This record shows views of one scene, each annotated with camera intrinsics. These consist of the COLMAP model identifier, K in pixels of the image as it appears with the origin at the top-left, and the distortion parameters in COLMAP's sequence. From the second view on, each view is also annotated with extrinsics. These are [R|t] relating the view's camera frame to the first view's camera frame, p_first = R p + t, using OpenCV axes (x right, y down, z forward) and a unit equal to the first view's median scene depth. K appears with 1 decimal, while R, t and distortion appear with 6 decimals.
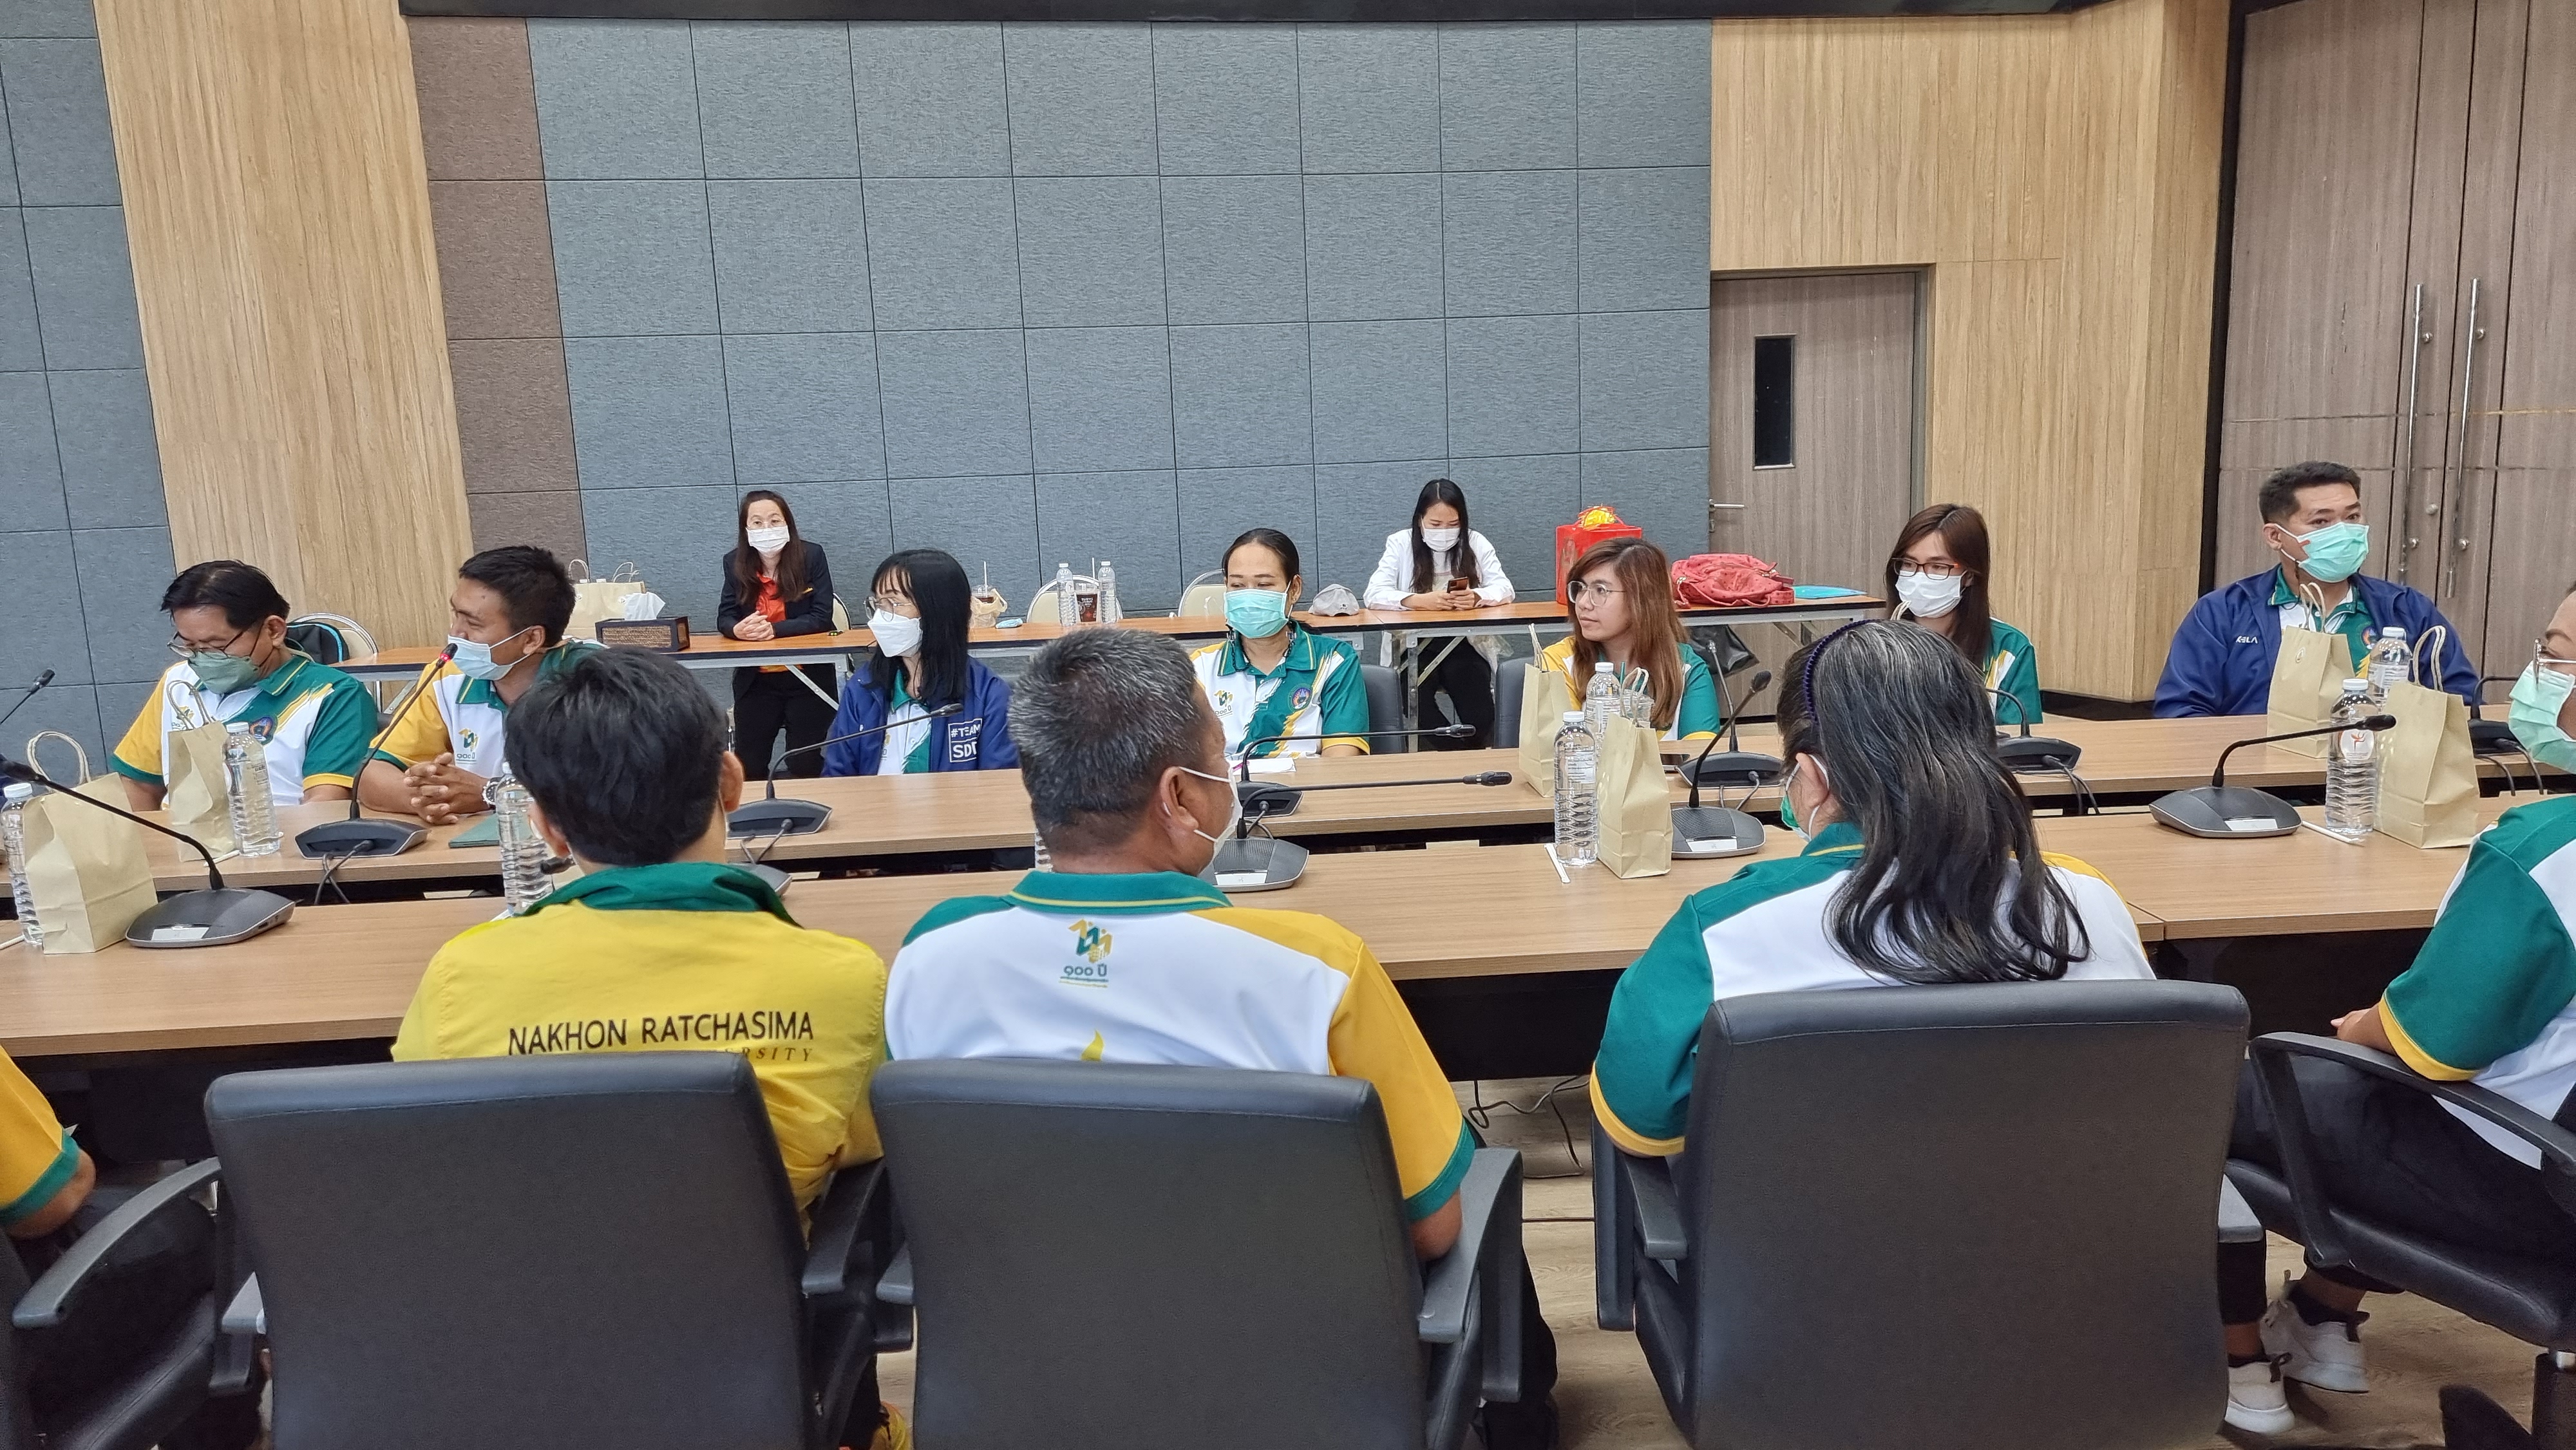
lens RADIAL K [[1780.2, 0, 1292.0], [0, 1780.2, 736.3], [0, 0, 1]] dist [0.057529, -0.029659]
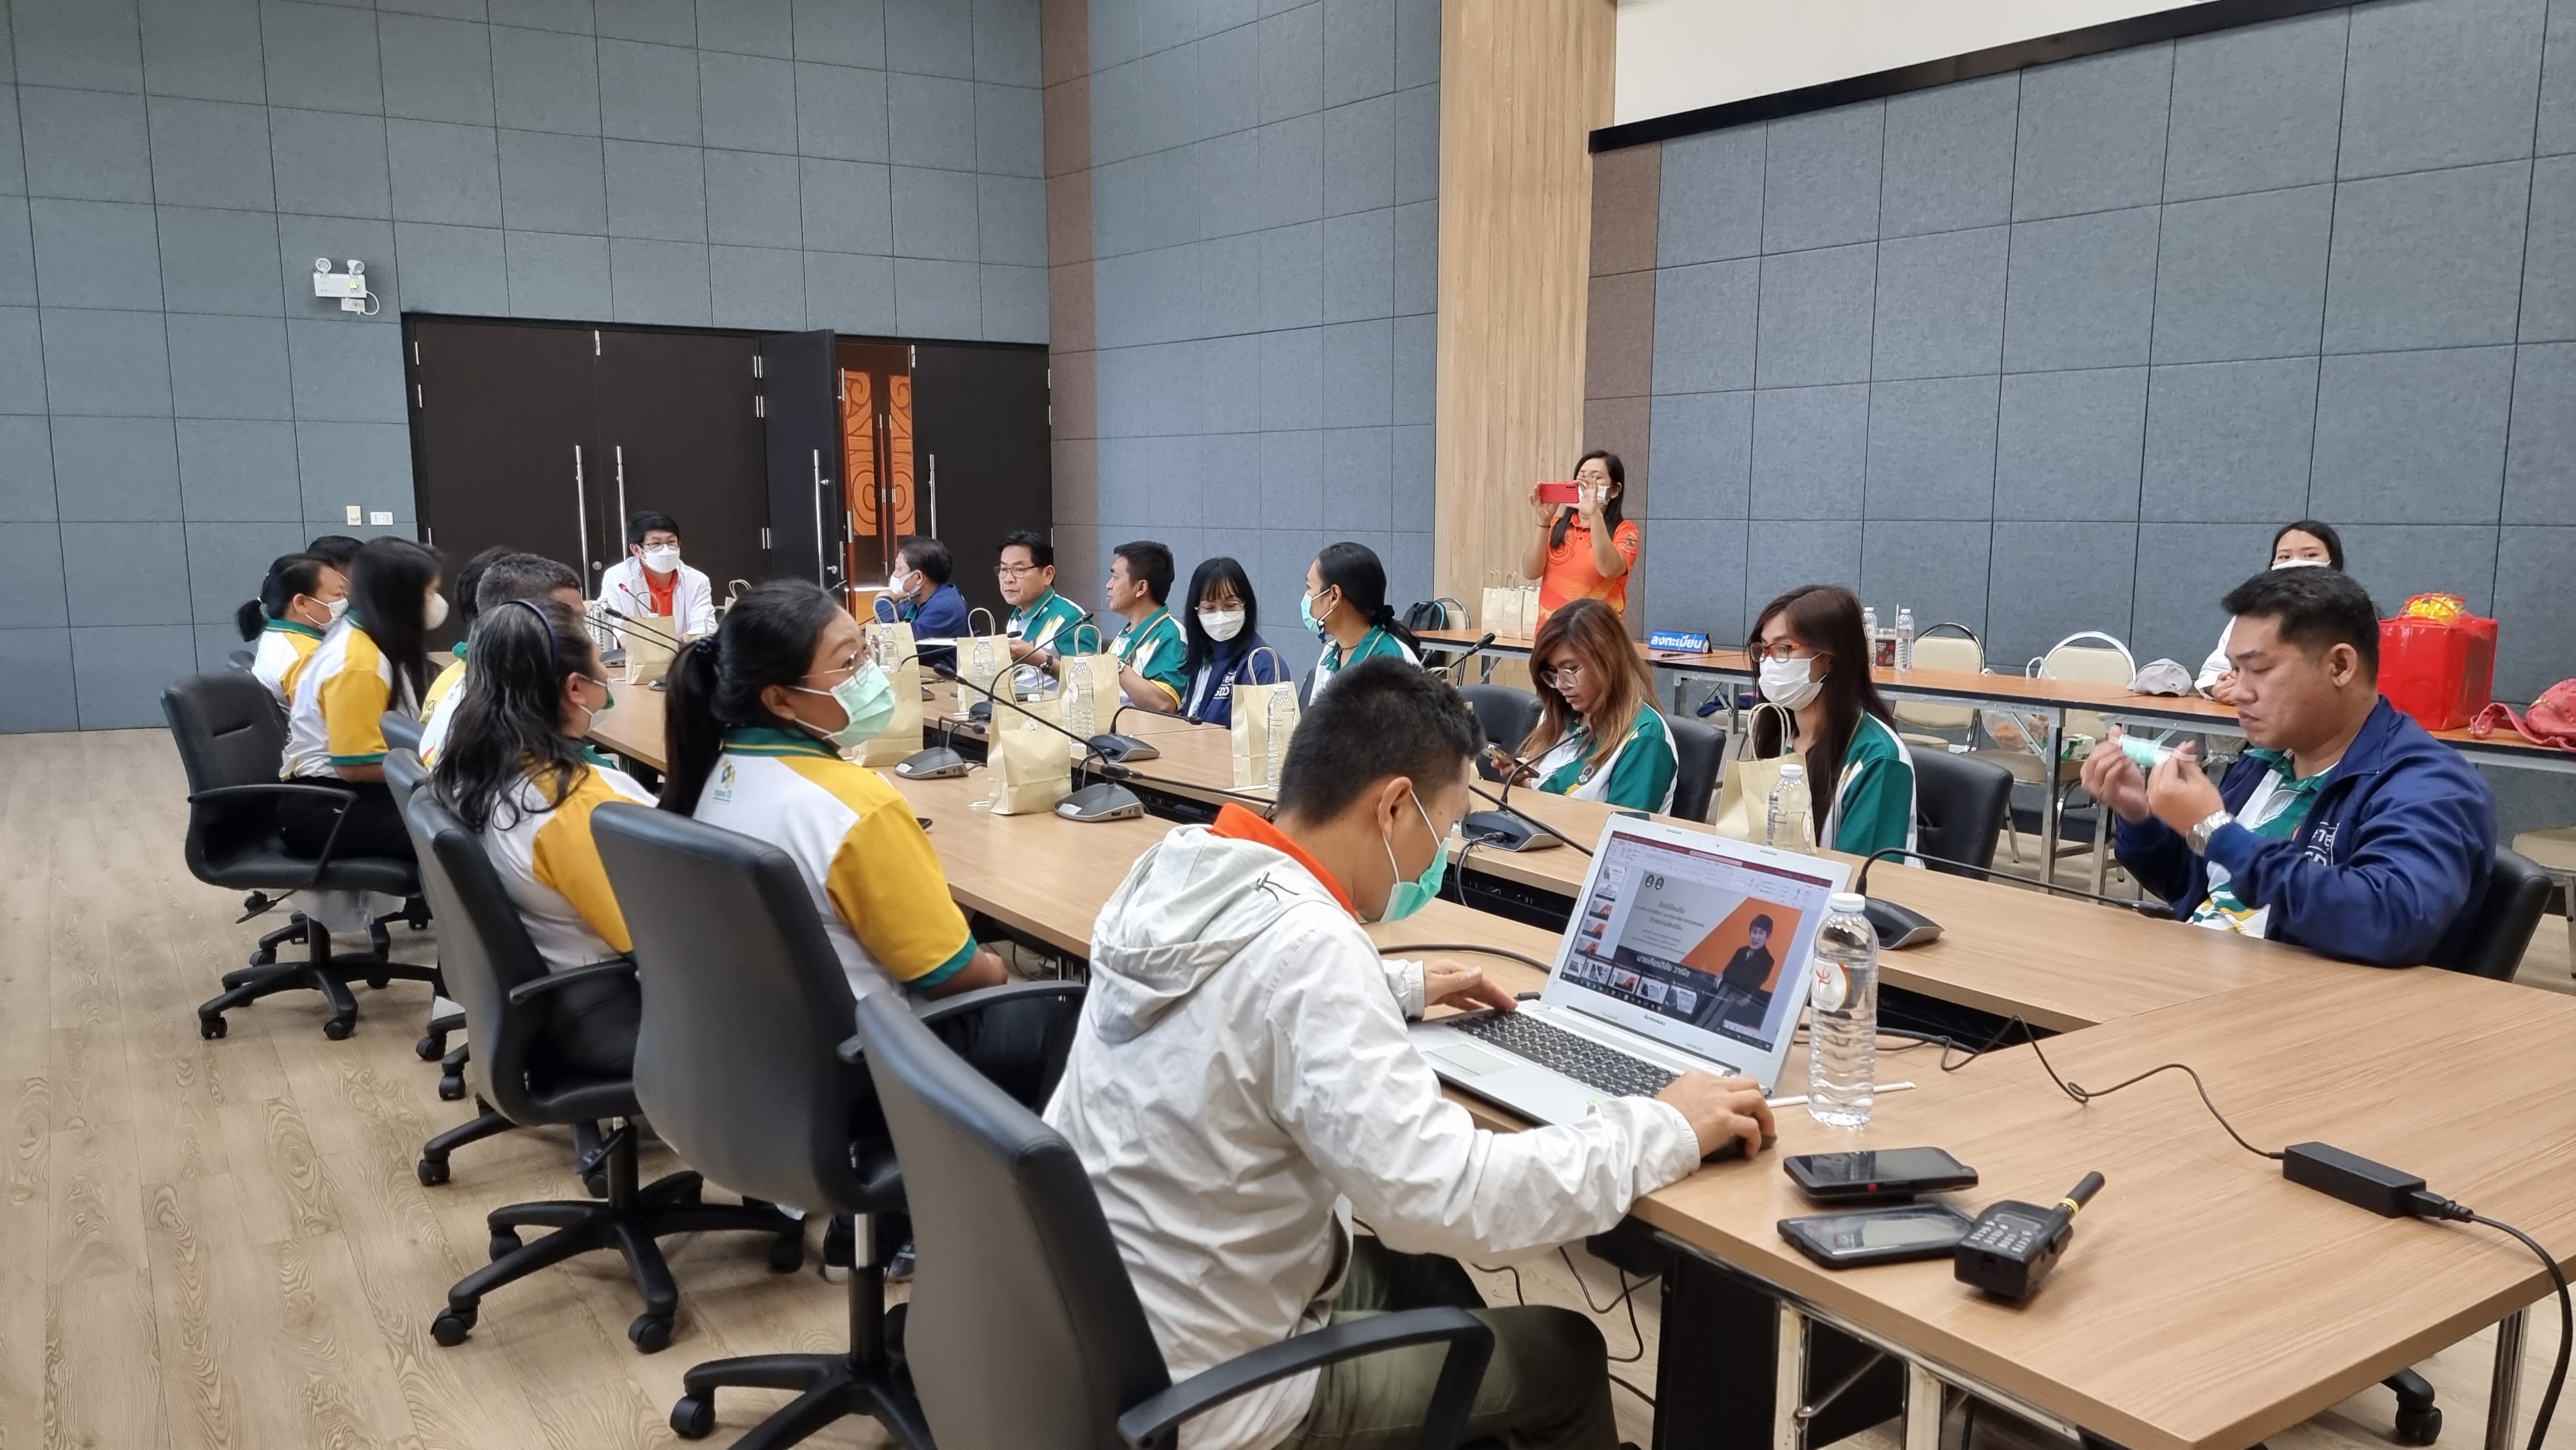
lens RADIAL K [[1780.2, 0, 1280.9], [0, 1780.2, 726.6], [0, 0, 1]] dist [0.057529, -0.029659]
pose [[0.523924, 0.143272, -0.839629, 0.509693], [-0.153610, 0.985482, 0.072309, -0.047141], [0.837799, 0.091091, 0.538326, 0.148120]]
